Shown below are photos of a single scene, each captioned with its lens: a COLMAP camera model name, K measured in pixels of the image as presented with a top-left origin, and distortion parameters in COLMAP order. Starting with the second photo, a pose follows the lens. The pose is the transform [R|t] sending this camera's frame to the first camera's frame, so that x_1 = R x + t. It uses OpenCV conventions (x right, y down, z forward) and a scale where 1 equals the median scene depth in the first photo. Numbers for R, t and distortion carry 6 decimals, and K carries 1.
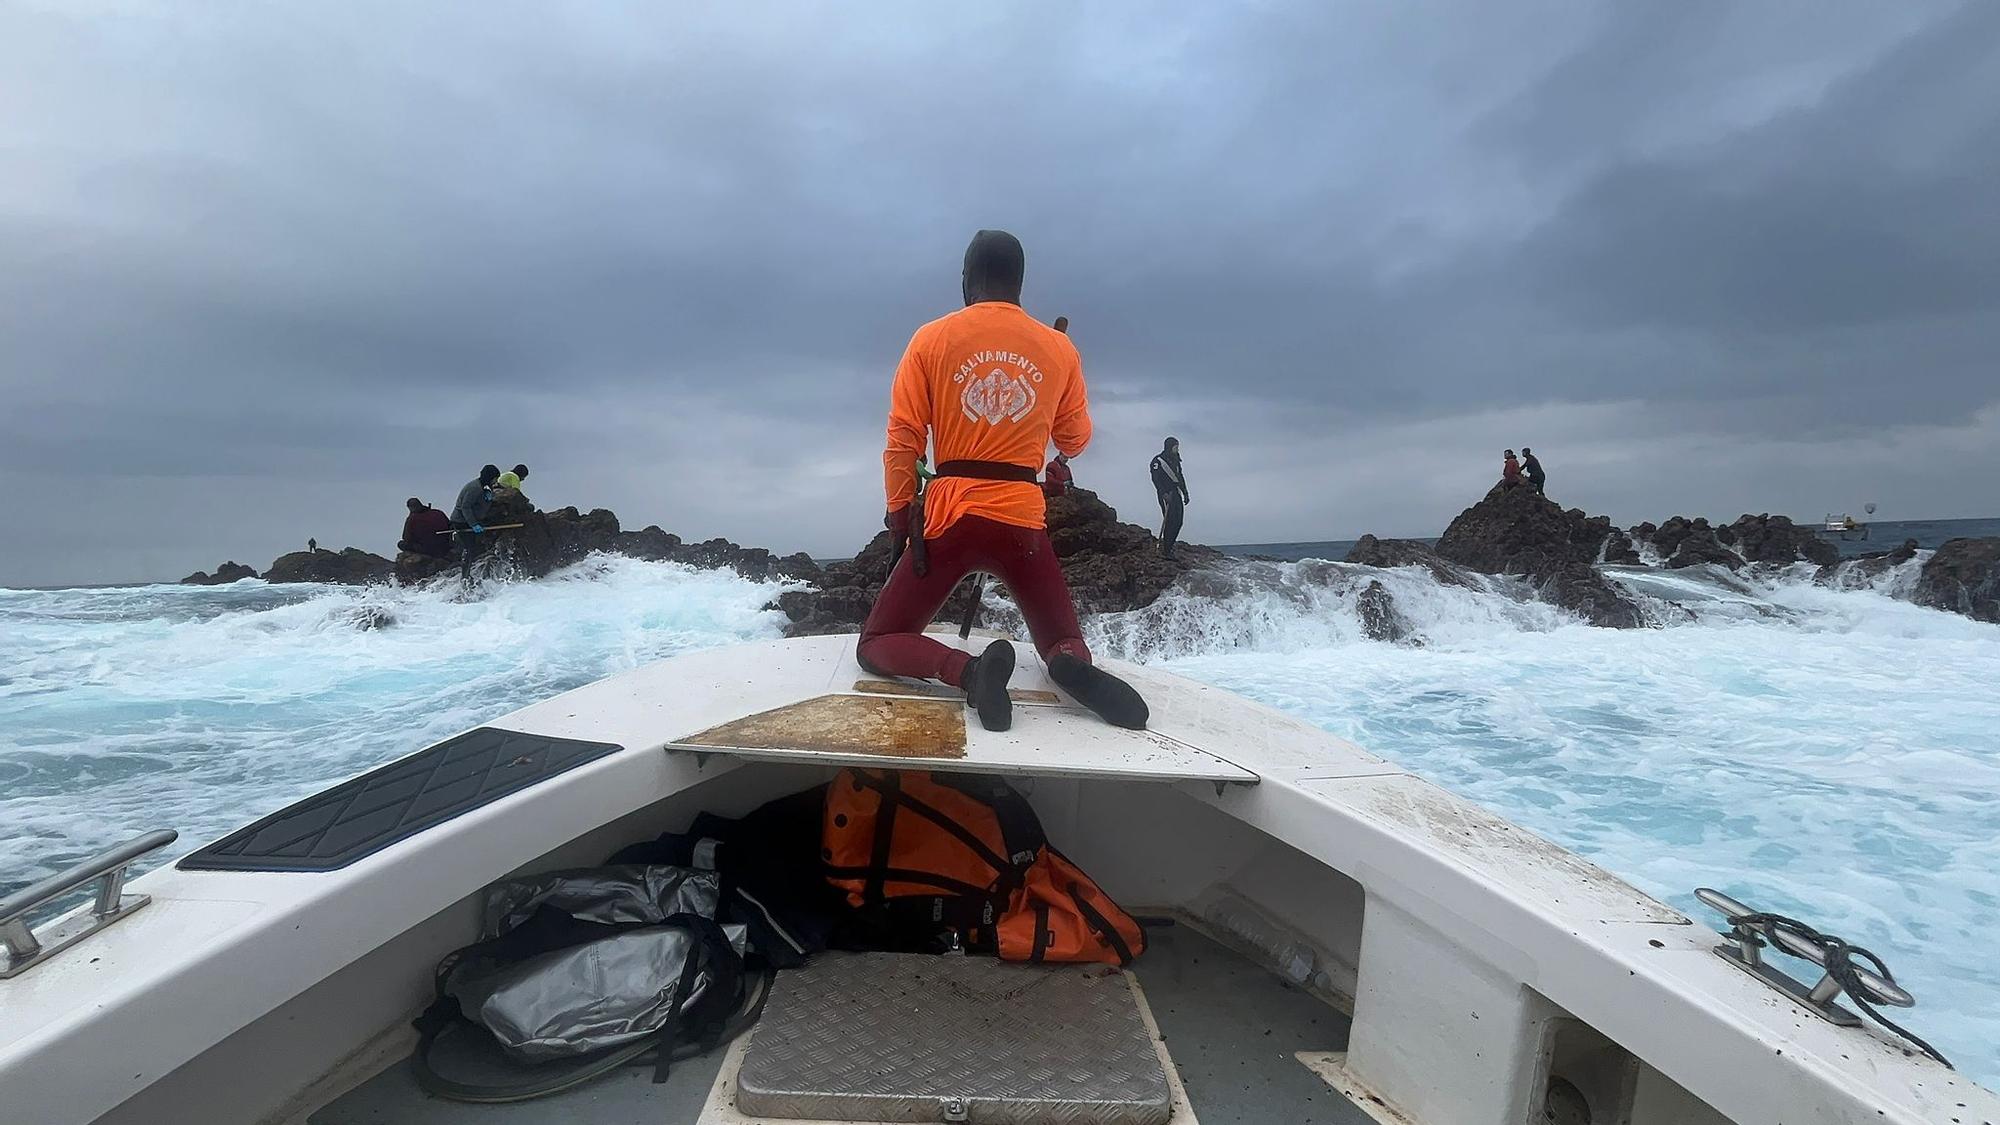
lens RADIAL K [[883.9, 0, 1003.0], [0, 883.9, 563.3], [0, 0, 1]] dist [-0.000124, 0.000448]
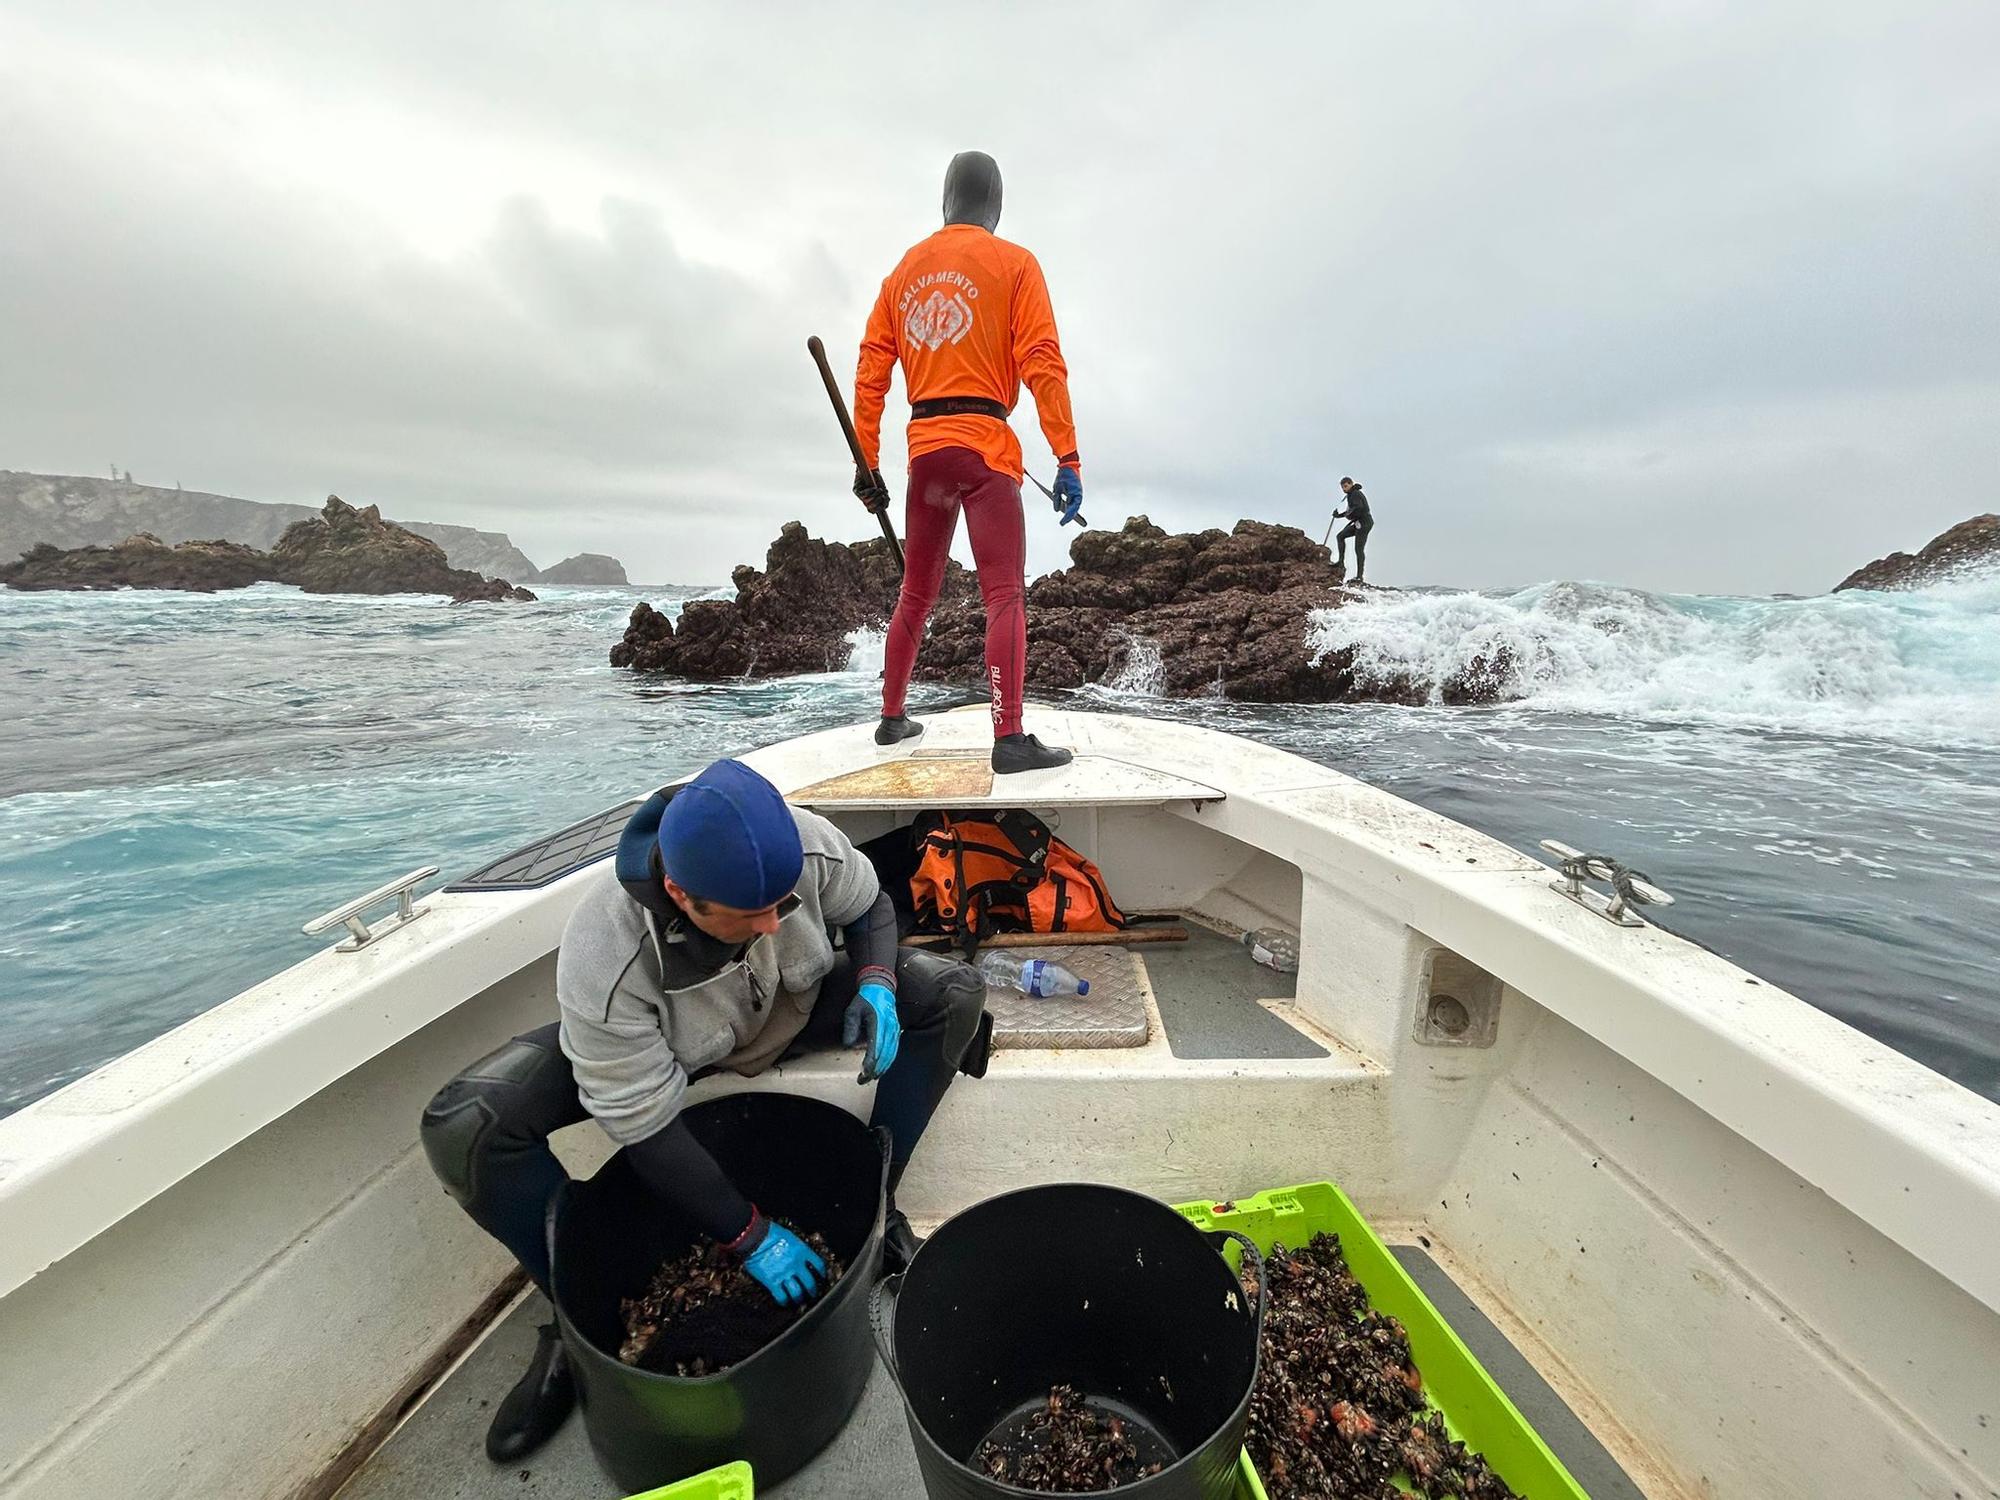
lens RADIAL K [[805.6, 0, 1005.1], [0, 805.6, 748.9], [0, 0, 1]] dist [0.003059, 0.000413]
pose [[0.989346, -0.083286, -0.119407, 0.134989], [0.096102, 0.989719, 0.105923, 0.033297], [0.109357, -0.116270, 0.987179, -0.152026]]
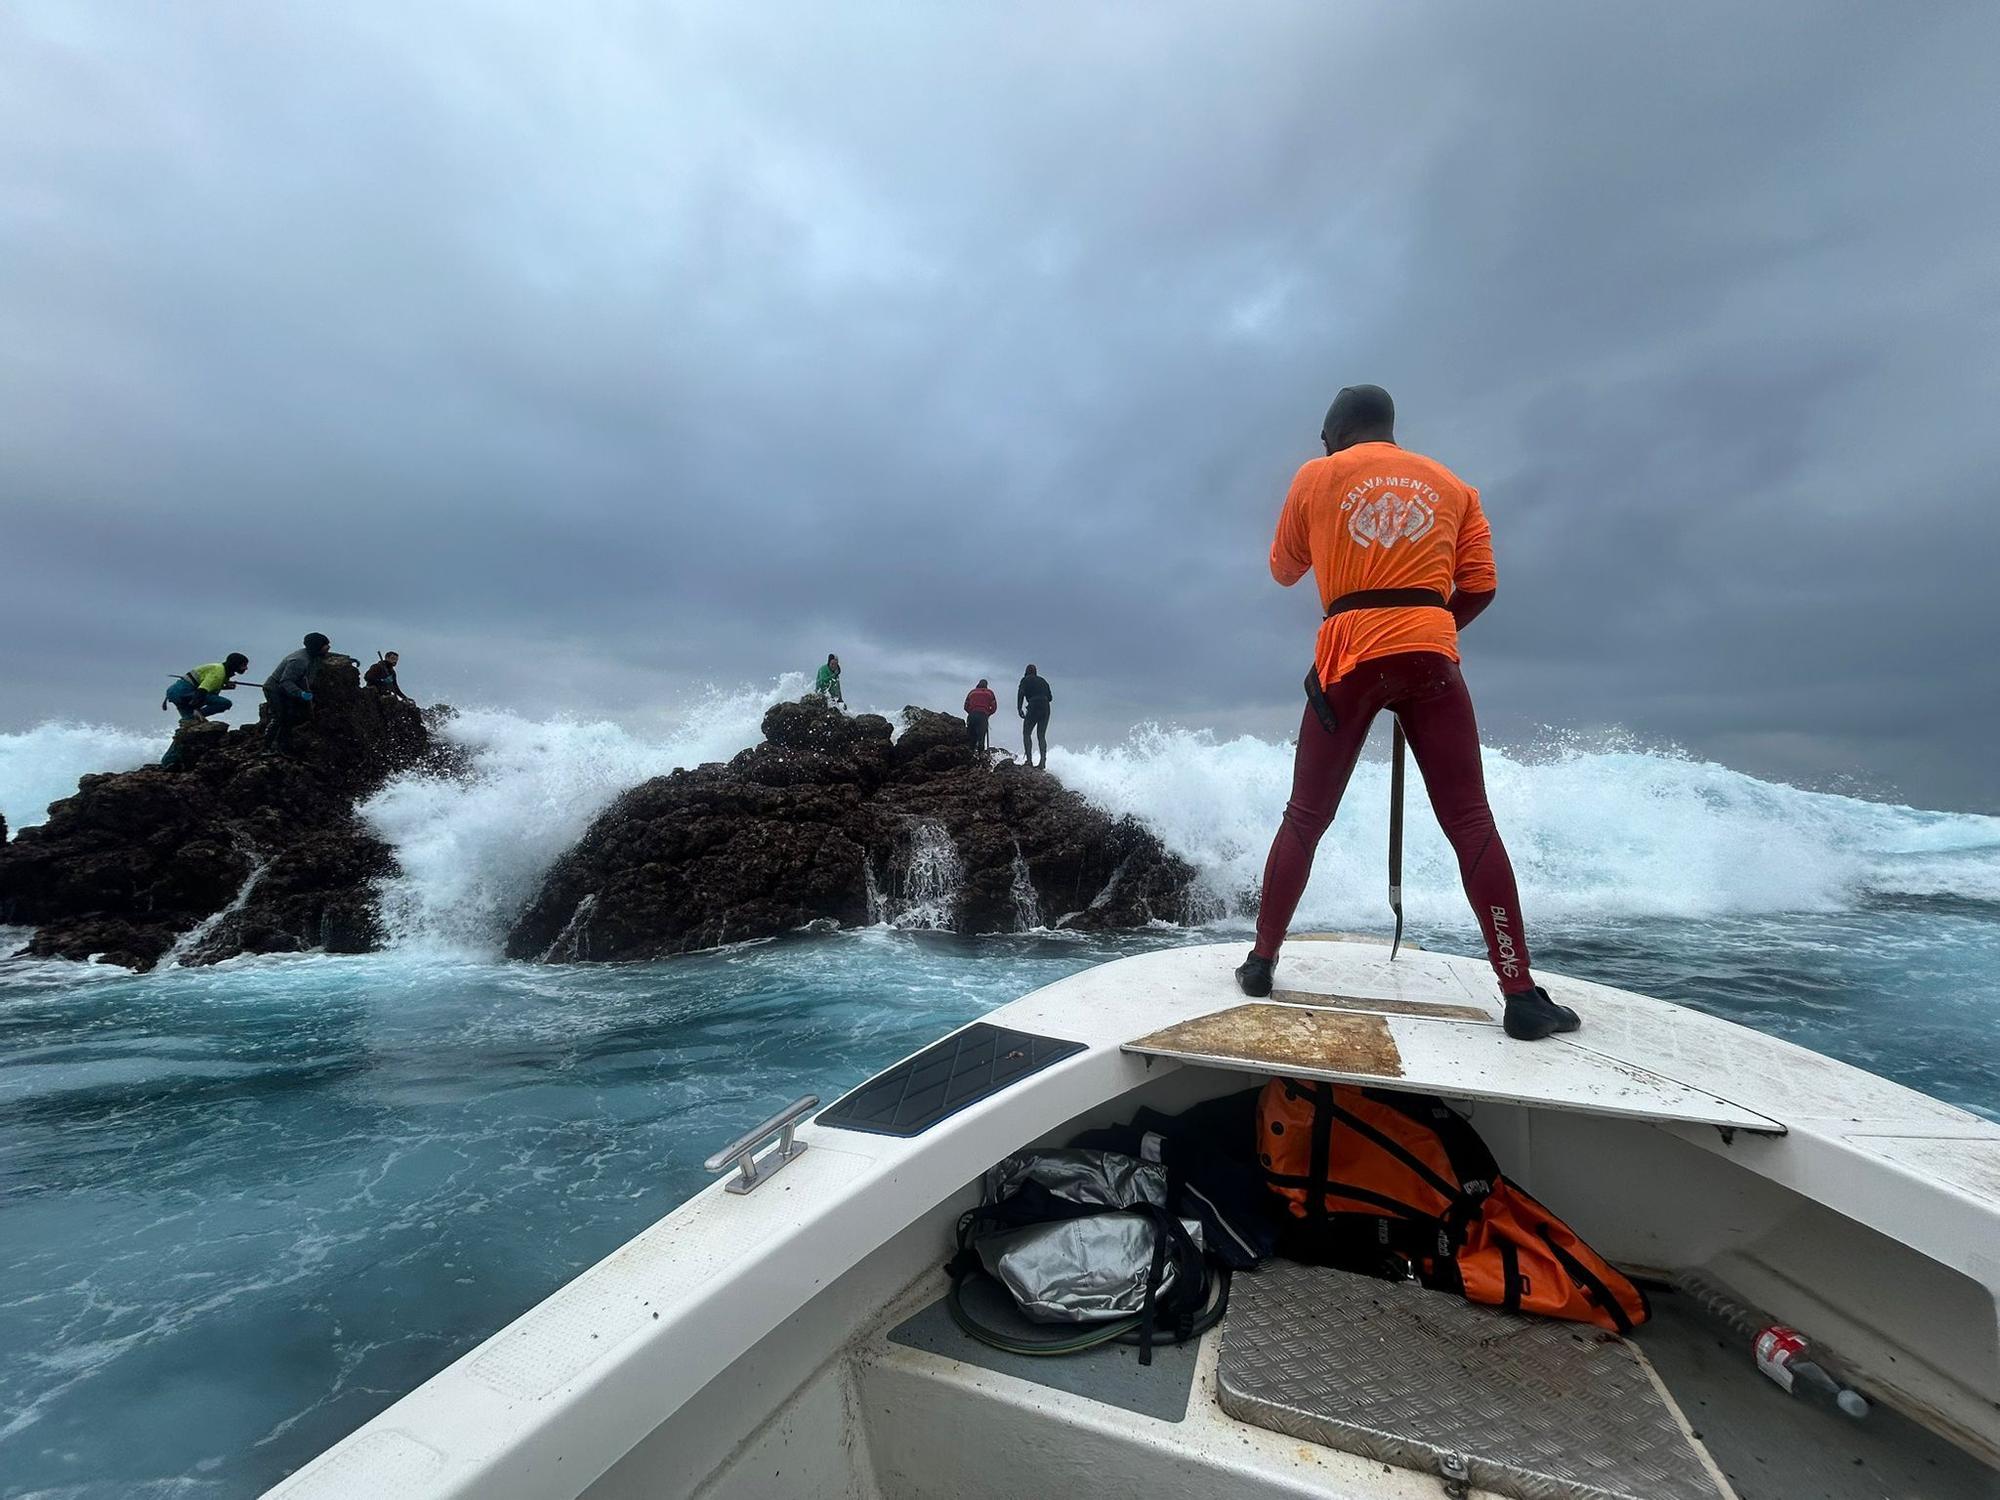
lens RADIAL K [[796.6, 0, 1003.7], [0, 796.6, 749.4], [0, 0, 1]] dist [0.001393, 0.000518]
pose [[0.912208, -0.087014, -0.400381, -0.068349], [0.029697, 0.988660, -0.147203, -0.033441], [0.408650, 0.122389, 0.904448, -0.069604]]
